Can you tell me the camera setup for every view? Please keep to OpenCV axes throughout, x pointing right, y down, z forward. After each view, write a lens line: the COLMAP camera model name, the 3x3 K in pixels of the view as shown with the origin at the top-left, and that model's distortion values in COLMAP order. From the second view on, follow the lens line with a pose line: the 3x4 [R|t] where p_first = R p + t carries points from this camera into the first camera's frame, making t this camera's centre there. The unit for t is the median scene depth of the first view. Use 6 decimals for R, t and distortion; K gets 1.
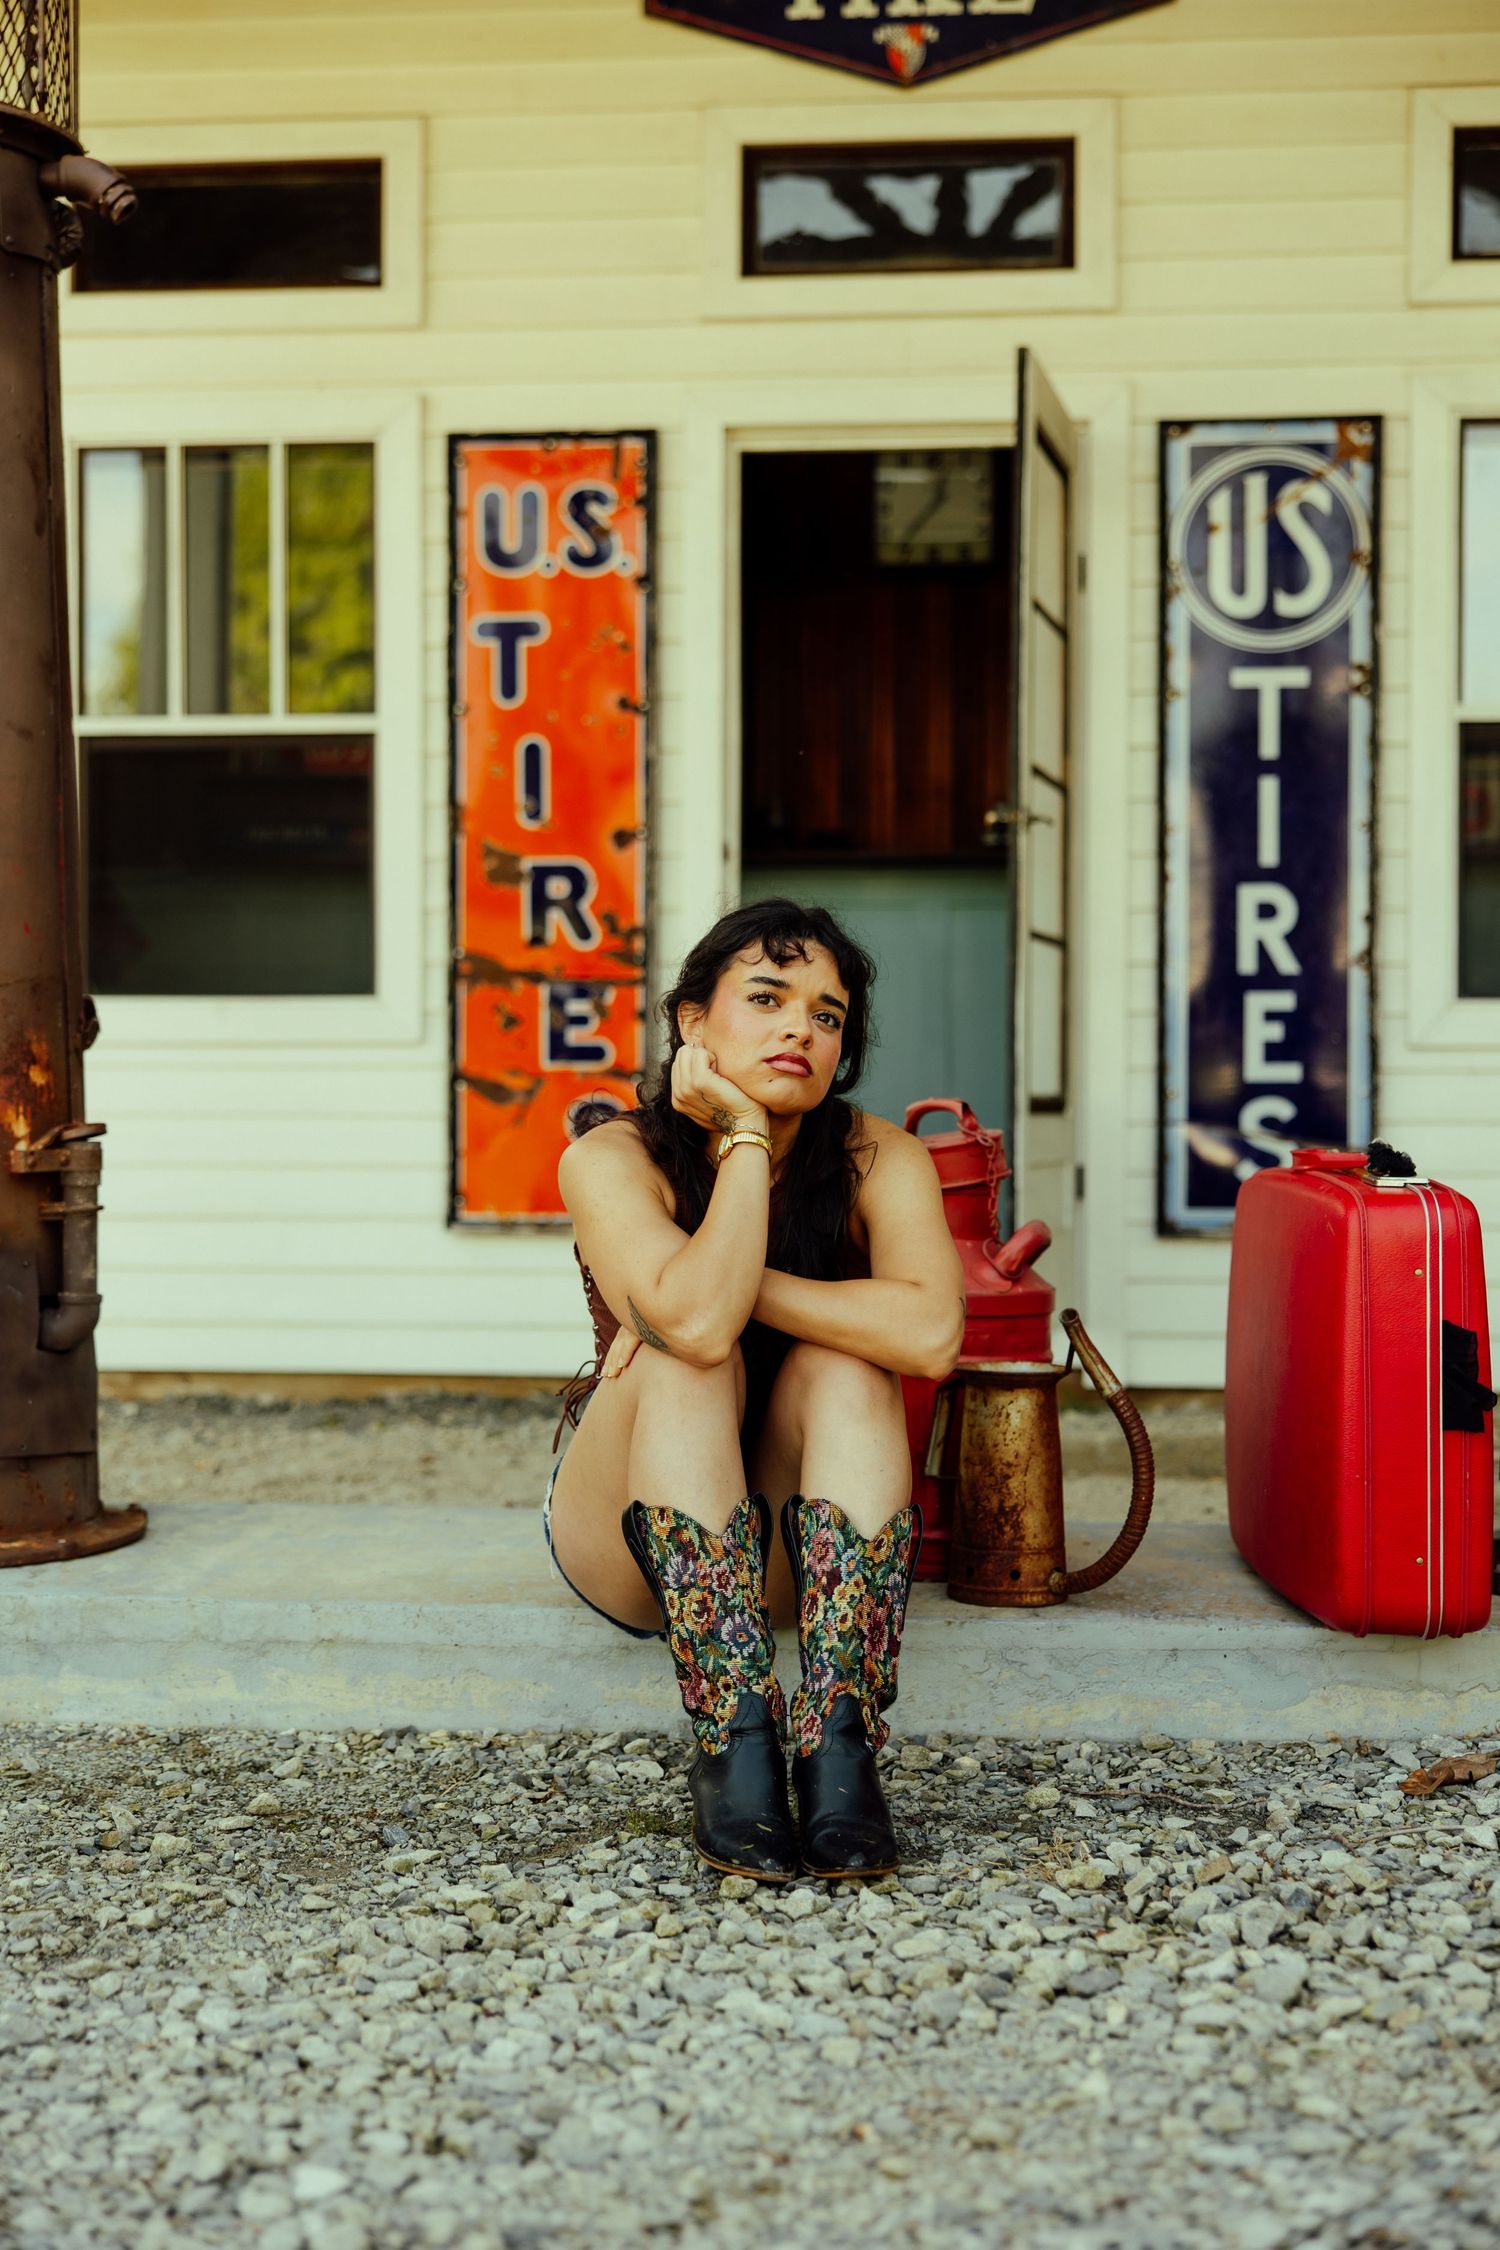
lens RADIAL K [[2910.3, 0, 729.4], [0, 2910.3, 1122.0], [0, 0, 1]] dist [0.013270, -0.018244]
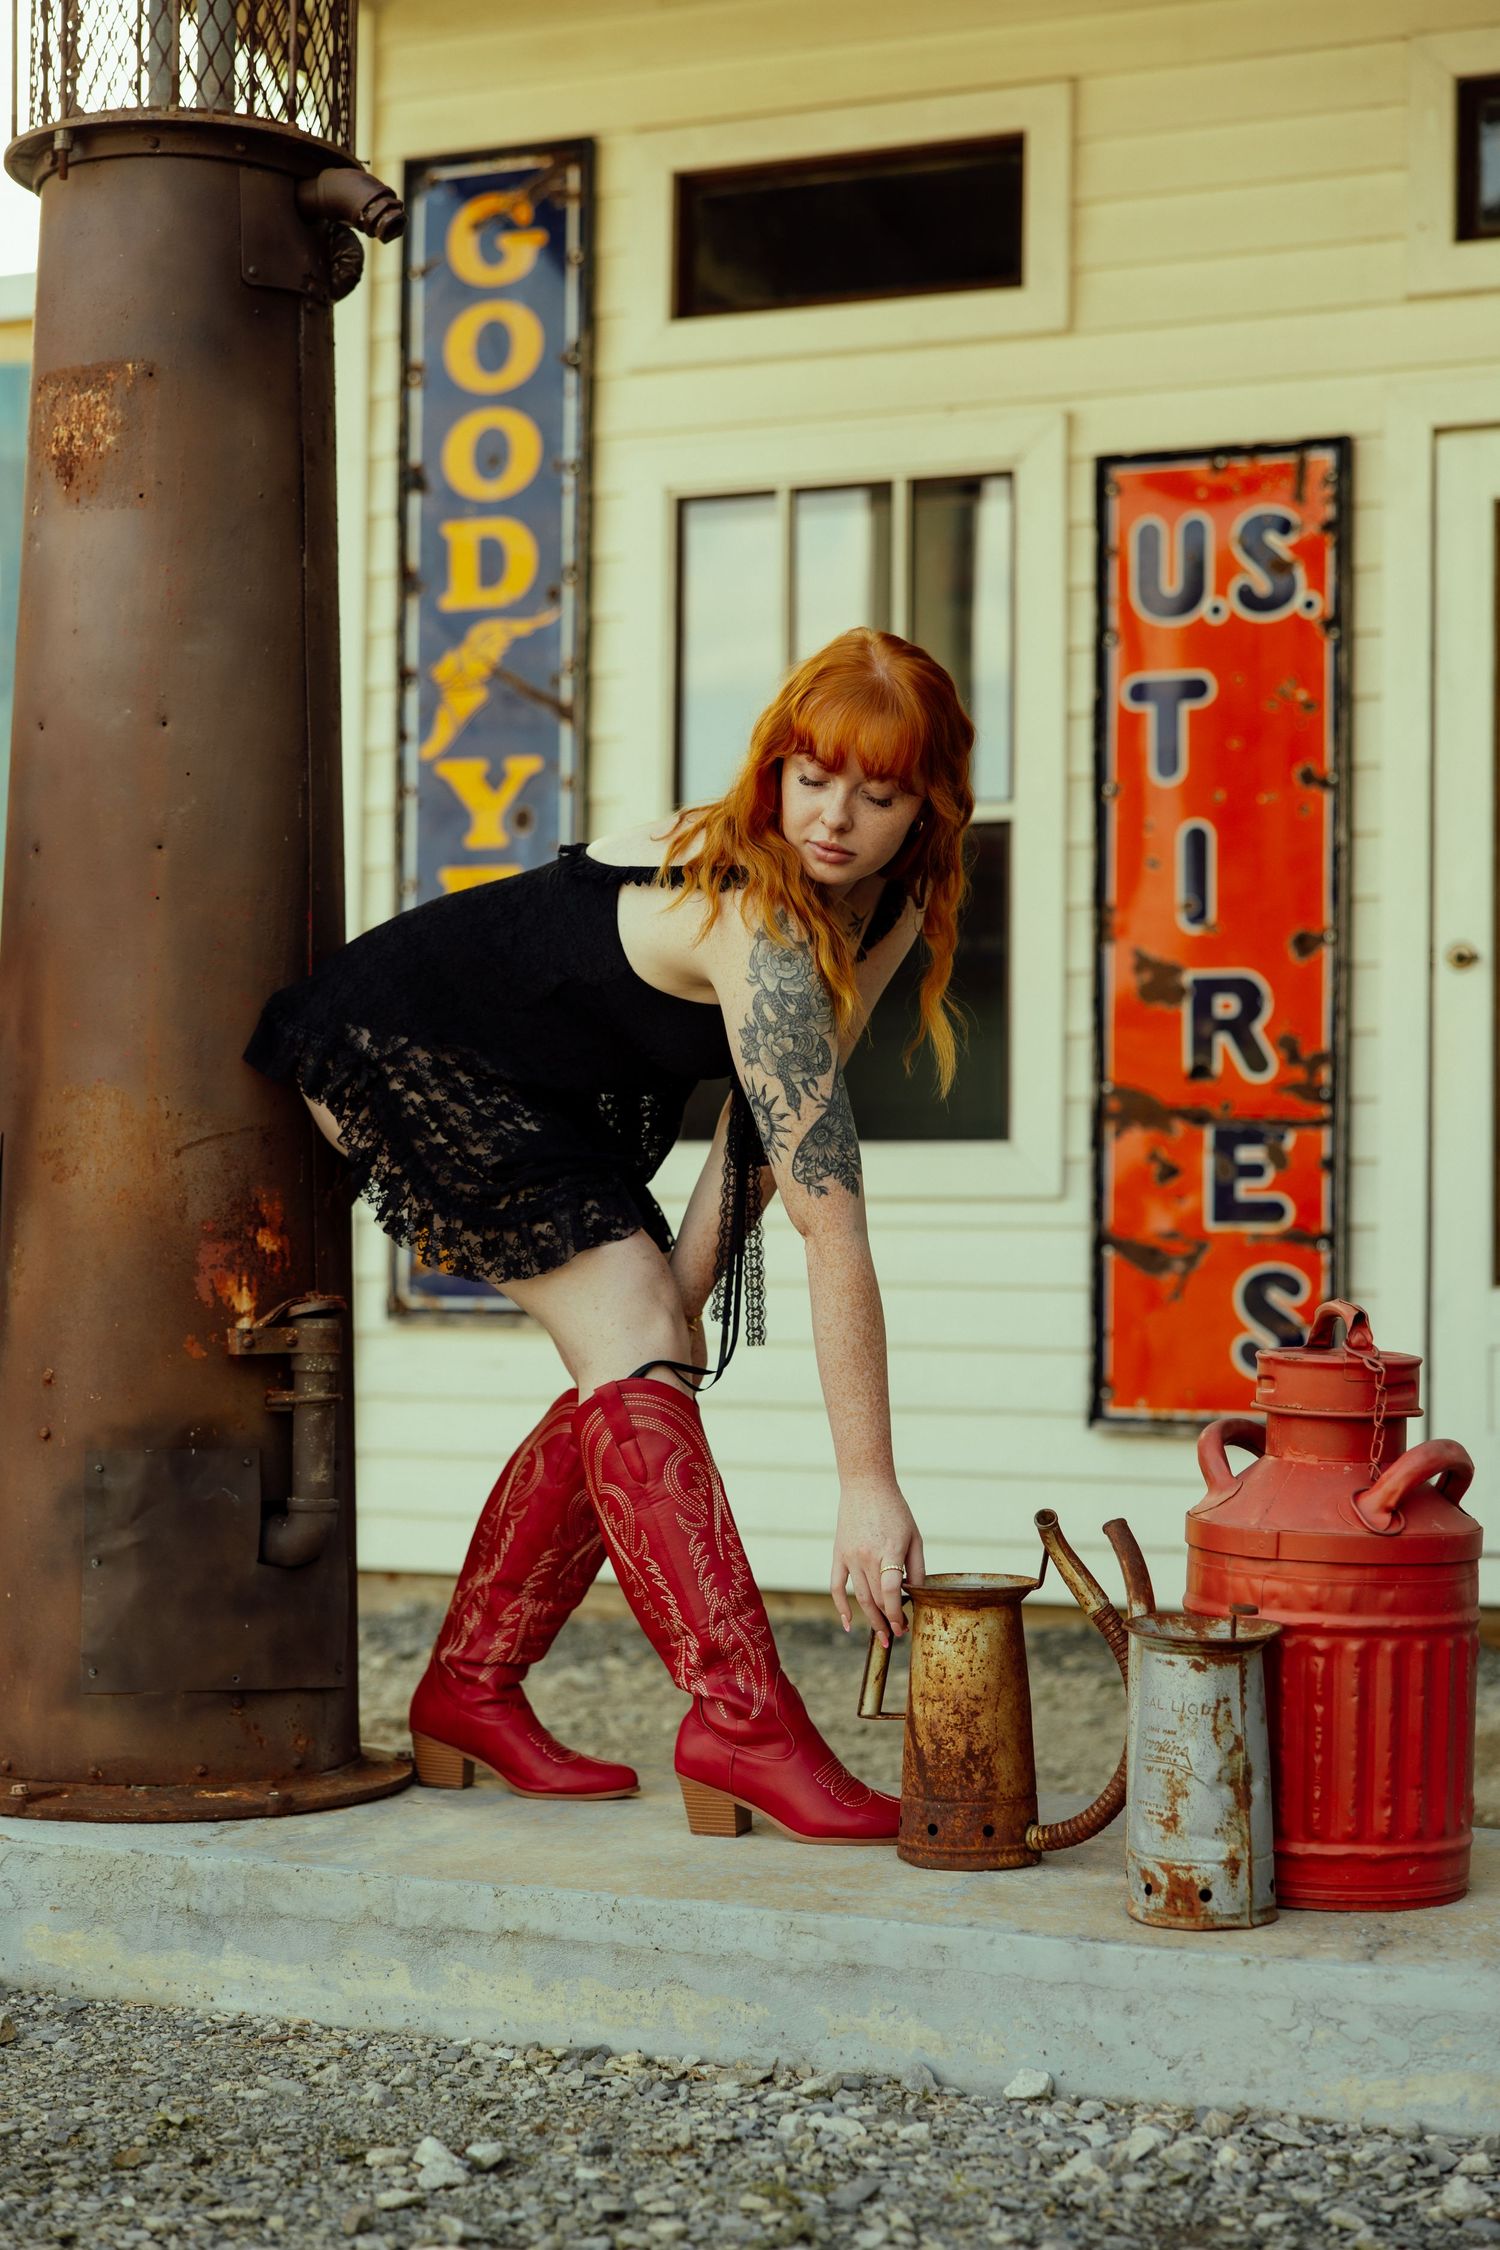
lens RADIAL K [[3537.4, 0, 784.5], [0, 3537.4, 1133.5], [0, 0, 1]] dist [-0.005629, 0.079233]
pose [[0.957454, -0.001846, -0.288580, 0.108282], [-0.010690, 0.999066, -0.041859, -0.002914], [0.288388, 0.043163, 0.956540, 0.028836]]
